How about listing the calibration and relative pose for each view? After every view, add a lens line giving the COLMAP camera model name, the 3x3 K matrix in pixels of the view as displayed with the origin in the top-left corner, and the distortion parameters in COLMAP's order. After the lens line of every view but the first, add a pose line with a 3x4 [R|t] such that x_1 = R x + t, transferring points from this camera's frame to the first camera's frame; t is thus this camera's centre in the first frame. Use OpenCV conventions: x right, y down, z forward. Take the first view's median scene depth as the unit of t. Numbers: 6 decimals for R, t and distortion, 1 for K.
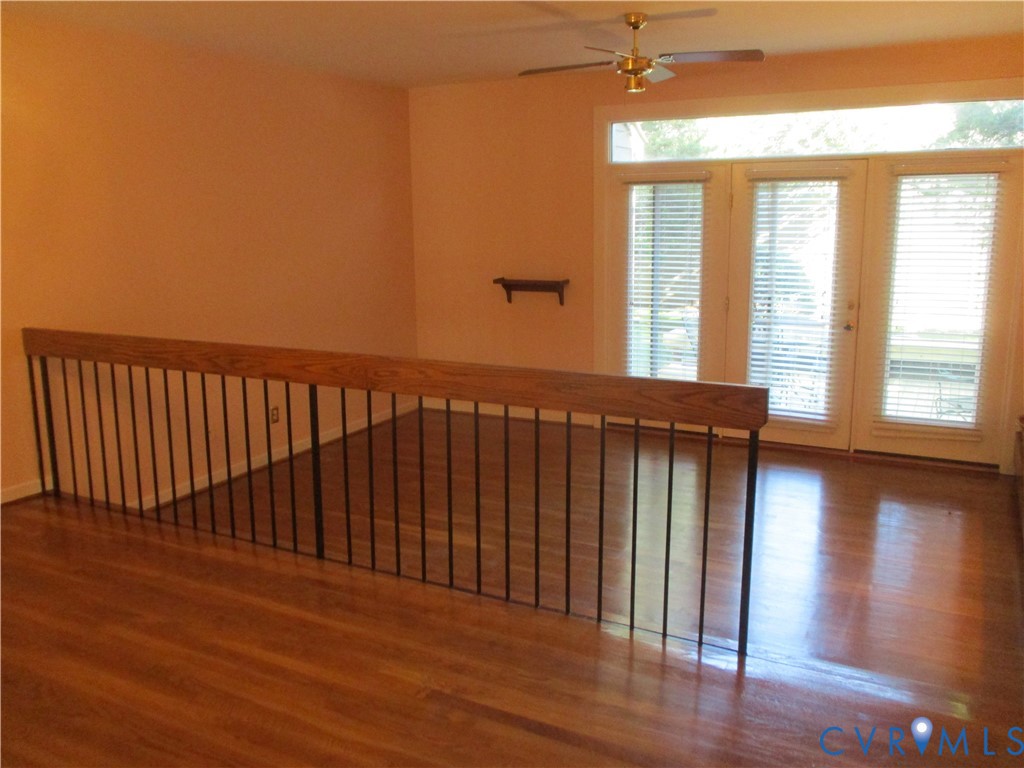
lens RADIAL K [[876.8, 0, 512.0], [0, 876.8, 384.0], [0, 0, 1]] dist [-0.006185, -0.002585]
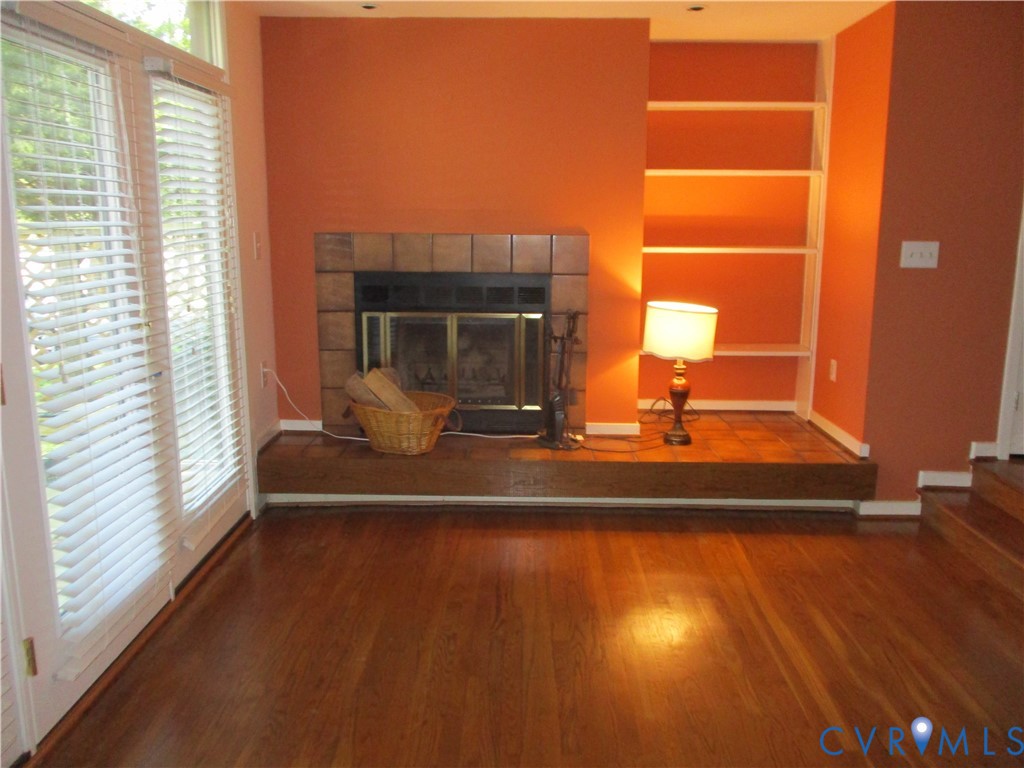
lens RADIAL K [[853.8, 0, 519.6], [0, 853.8, 384.3], [0, 0, 1]] dist [-0.027786, 0.018530]
pose [[-0.471916, -0.158777, 0.867228, -0.137321], [0.178837, 0.945961, 0.270508, -0.148315], [-0.863315, 0.282749, -0.418019, 1.004304]]
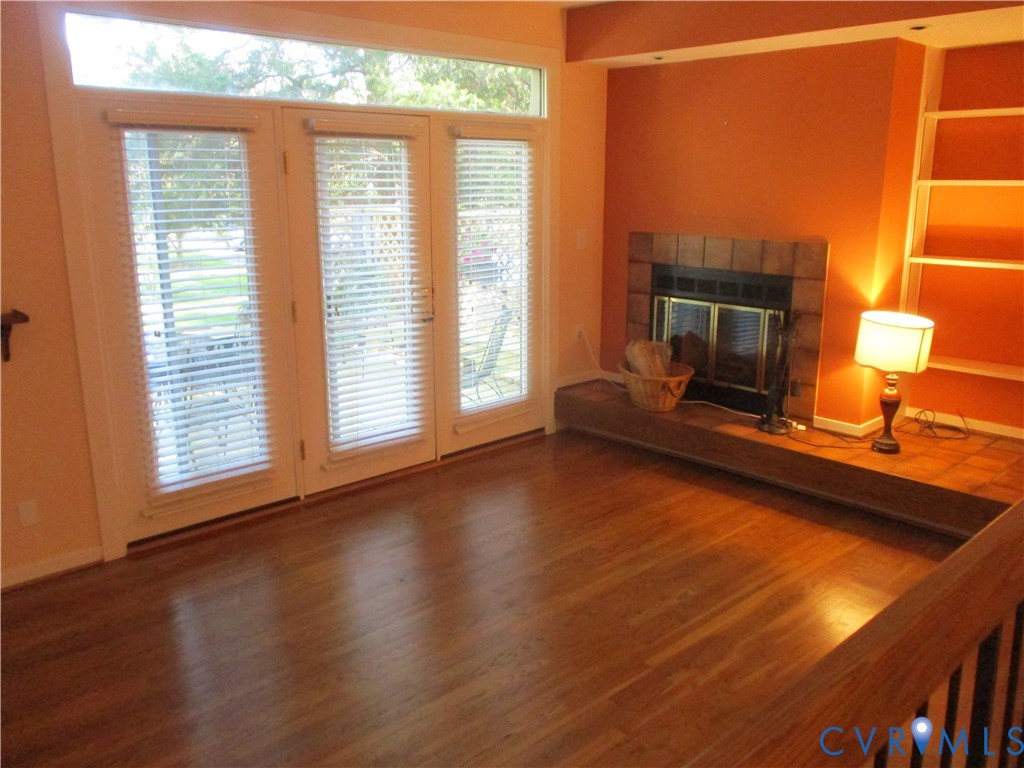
lens RADIAL K [[853.8, 0, 519.6], [0, 853.8, 384.3], [0, 0, 1]] dist [-0.027786, 0.018530]
pose [[0.306409, -0.206768, 0.929172, -0.356817], [0.186303, 0.970272, 0.154478, -0.110969], [-0.933491, 0.125774, 0.335822, 0.638016]]
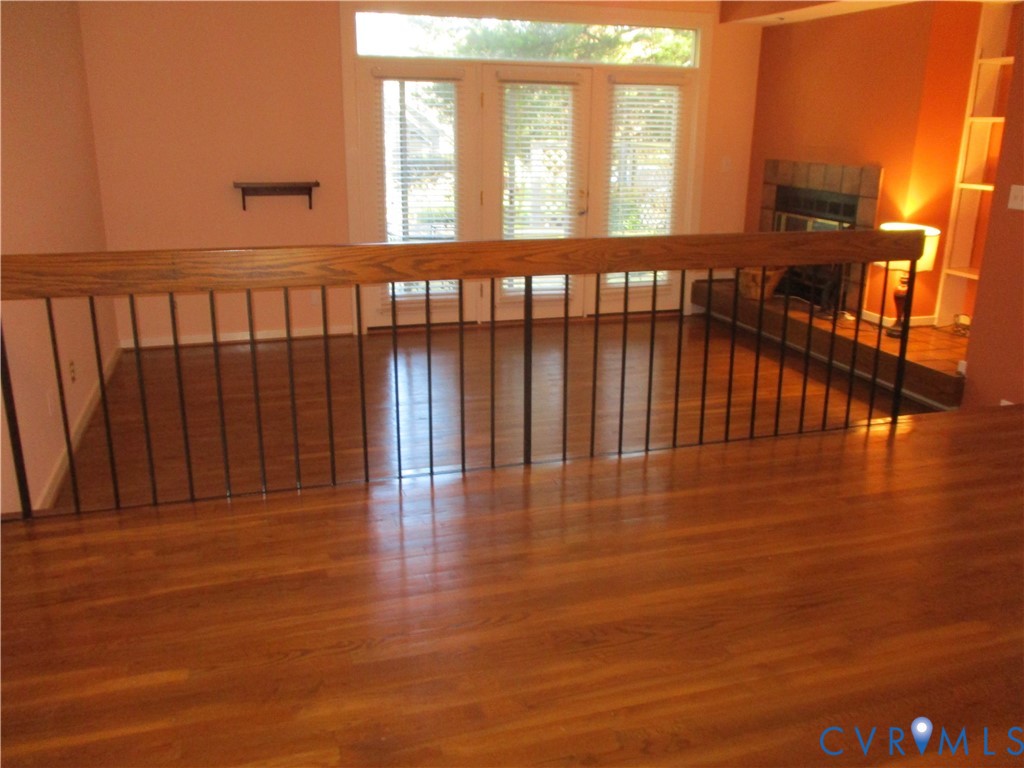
lens RADIAL K [[853.8, 0, 519.6], [0, 853.8, 384.3], [0, 0, 1]] dist [-0.027786, 0.018530]
pose [[0.692115, -0.186530, 0.697268, -0.518276], [0.121593, 0.982356, 0.142101, -0.010135], [-0.711472, -0.013567, 0.702584, 0.236067]]
